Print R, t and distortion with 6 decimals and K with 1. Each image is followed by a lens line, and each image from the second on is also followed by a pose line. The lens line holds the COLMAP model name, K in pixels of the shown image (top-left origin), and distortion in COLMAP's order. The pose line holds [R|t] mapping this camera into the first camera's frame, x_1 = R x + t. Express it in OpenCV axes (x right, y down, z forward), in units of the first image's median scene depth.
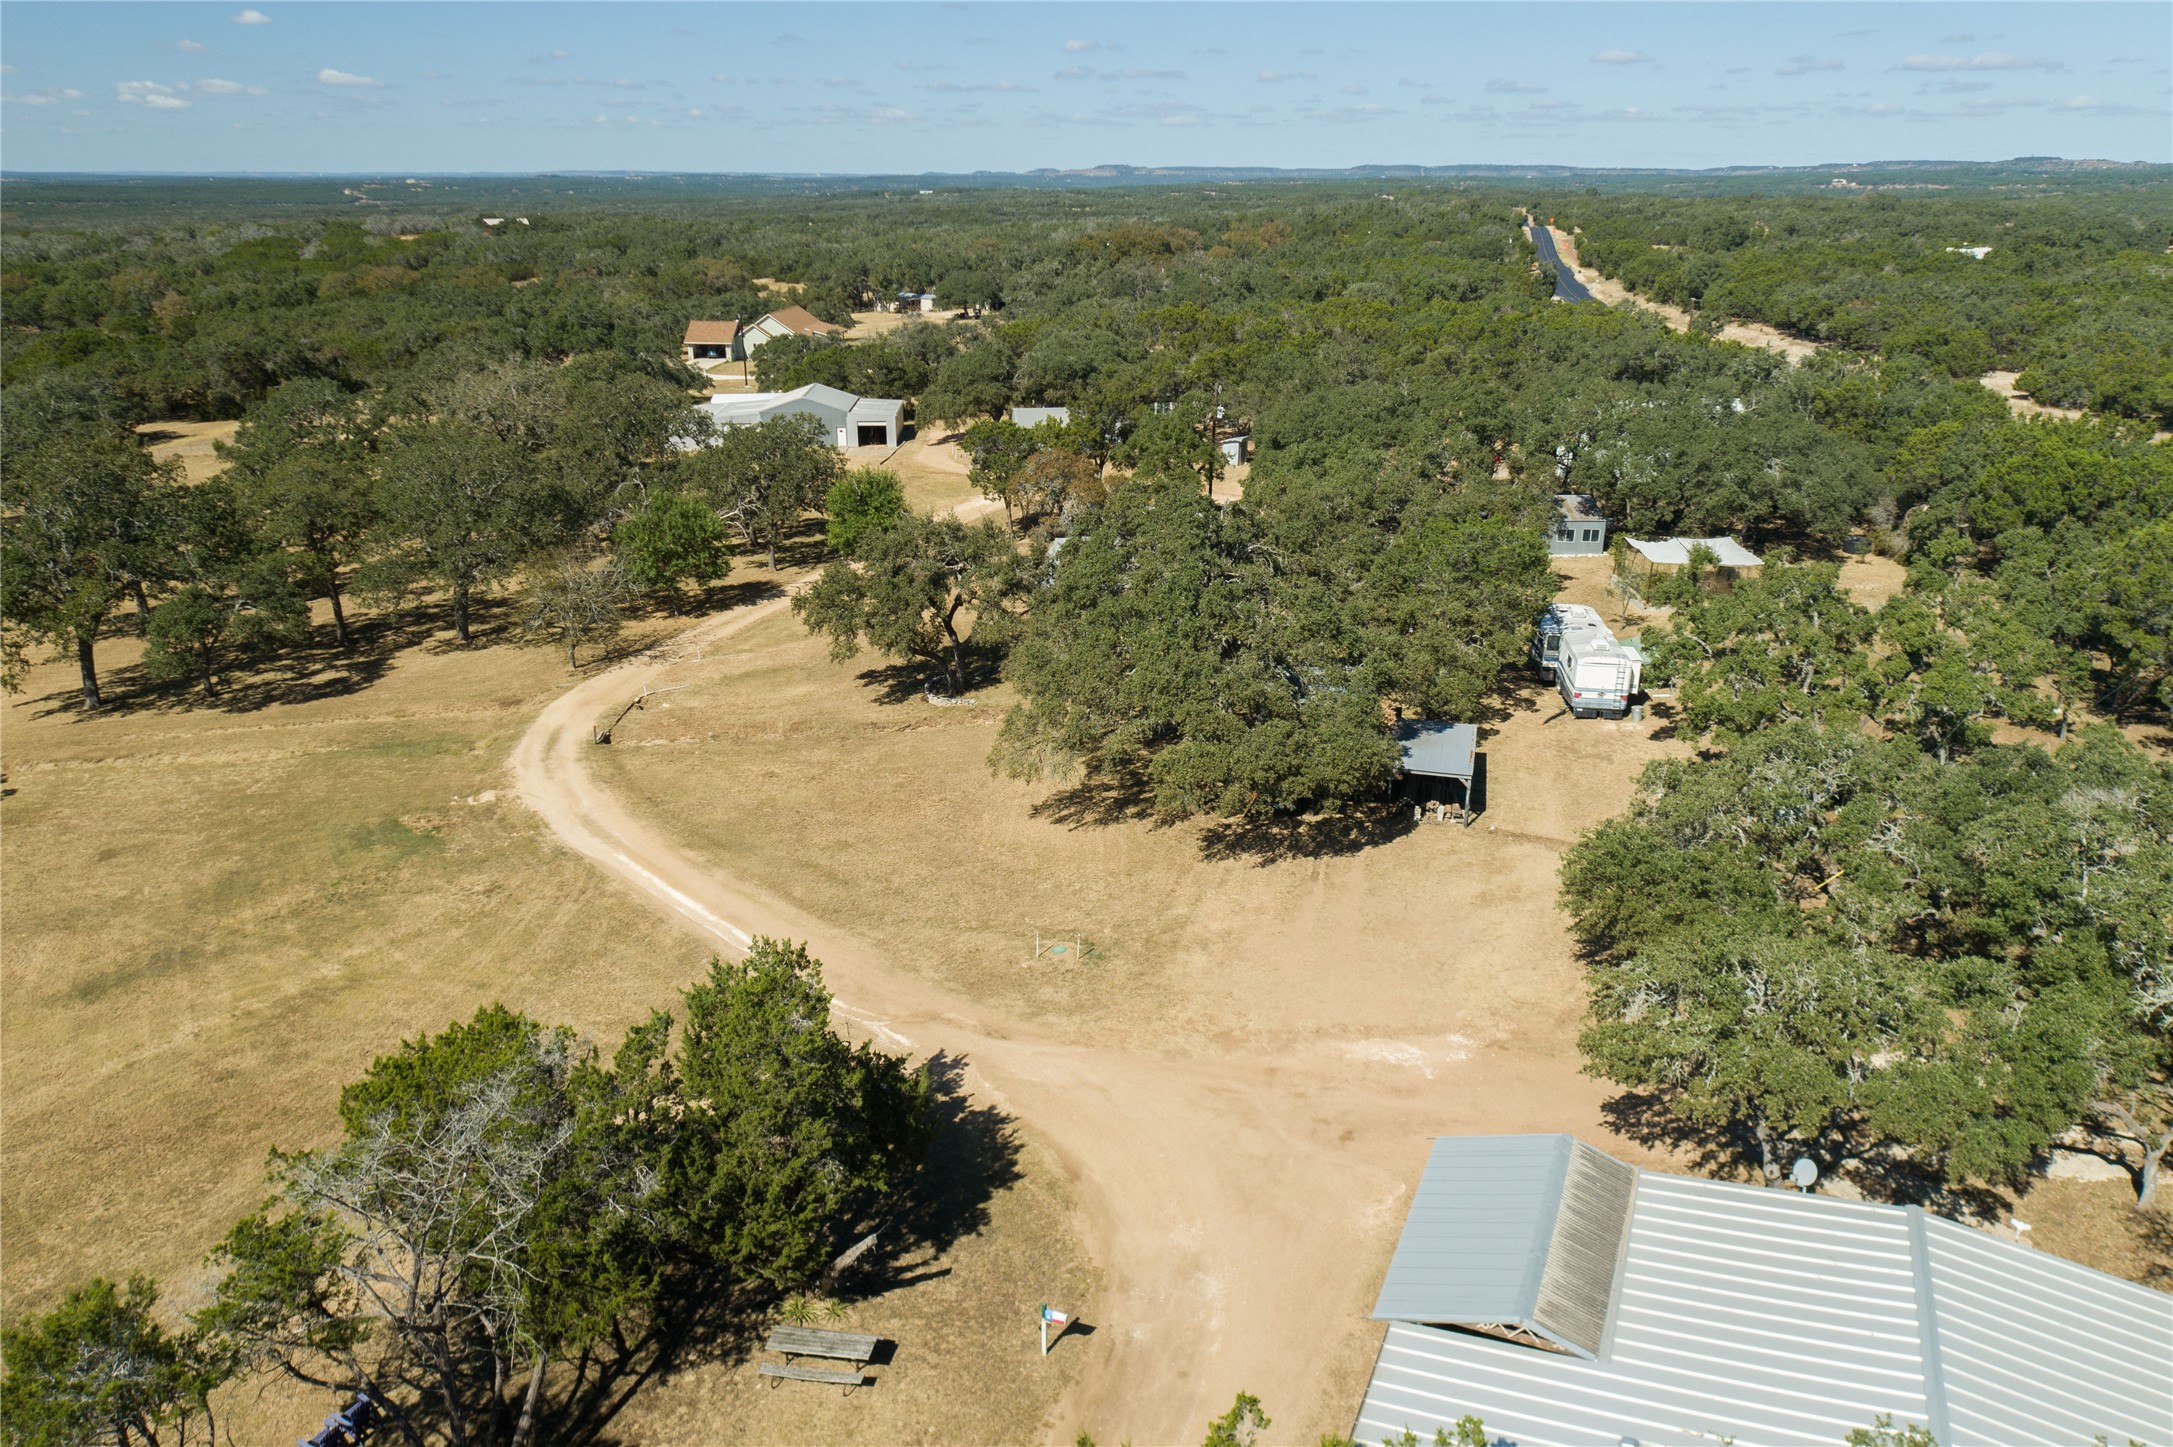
lens RADIAL K [[1474.2, 0, 1085.0], [0, 1474.2, 723.6], [0, 0, 1]] dist [-0.004505, 0.012181]
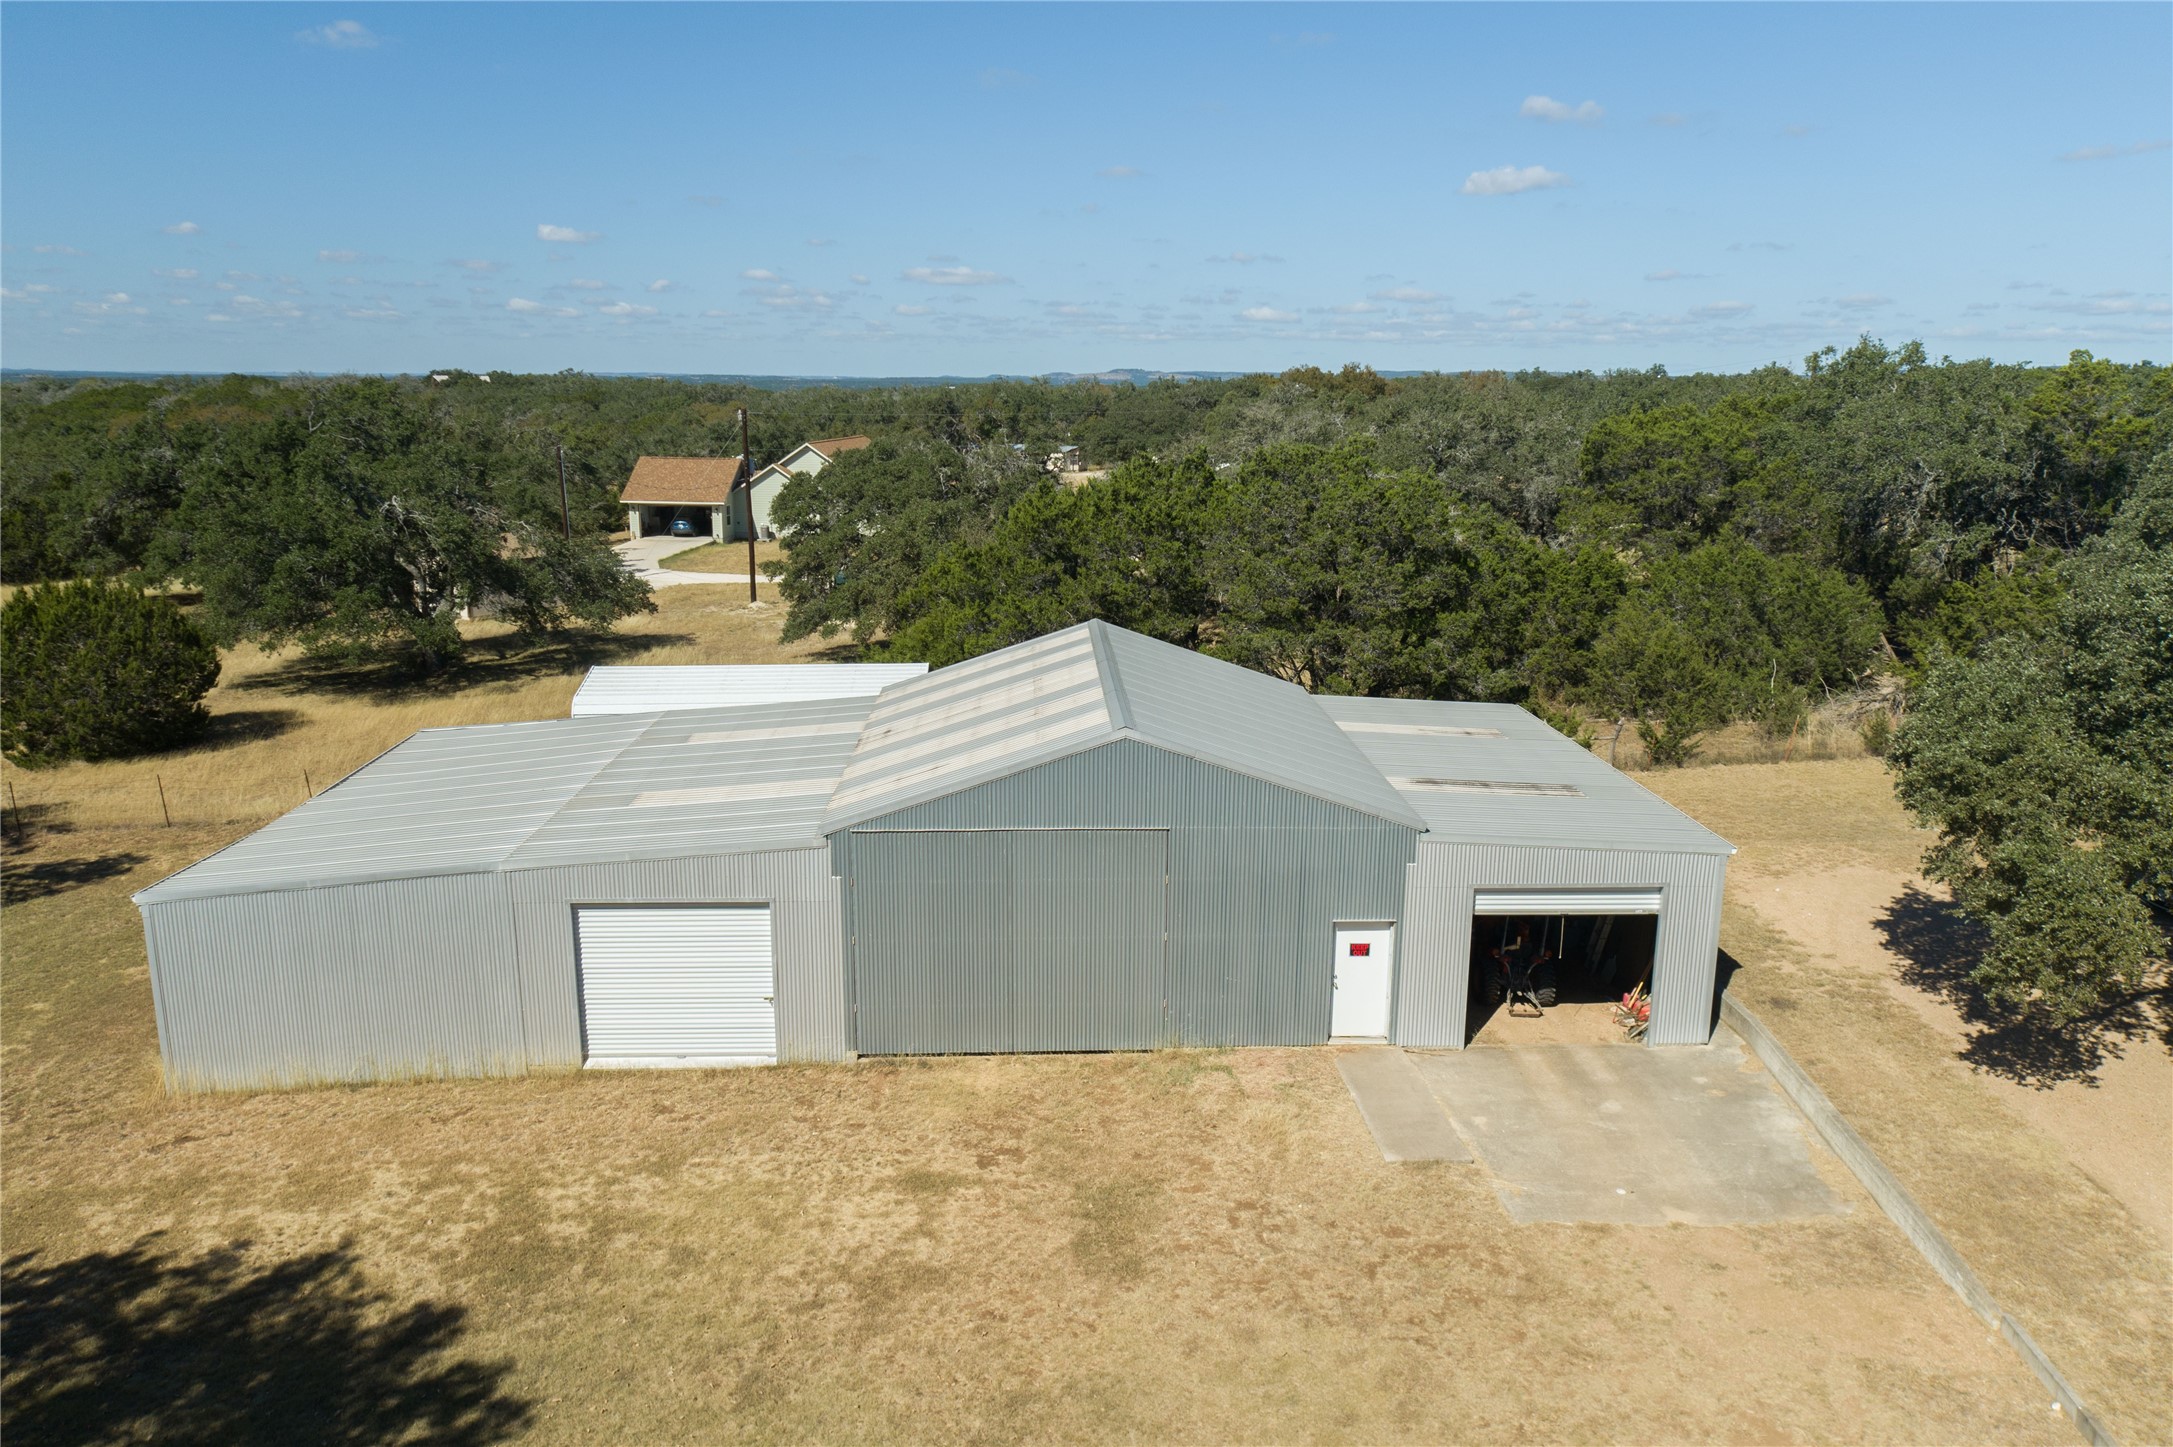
lens RADIAL K [[1474.2, 0, 1087.6], [0, 1474.2, 723.1], [0, 0, 1]] dist [-0.004505, 0.012181]
pose [[0.999983, 0.005200, 0.002688, -0.129137], [-0.004803, 0.991337, -0.131252, -0.132160], [-0.003347, 0.131237, 0.991345, 0.558471]]
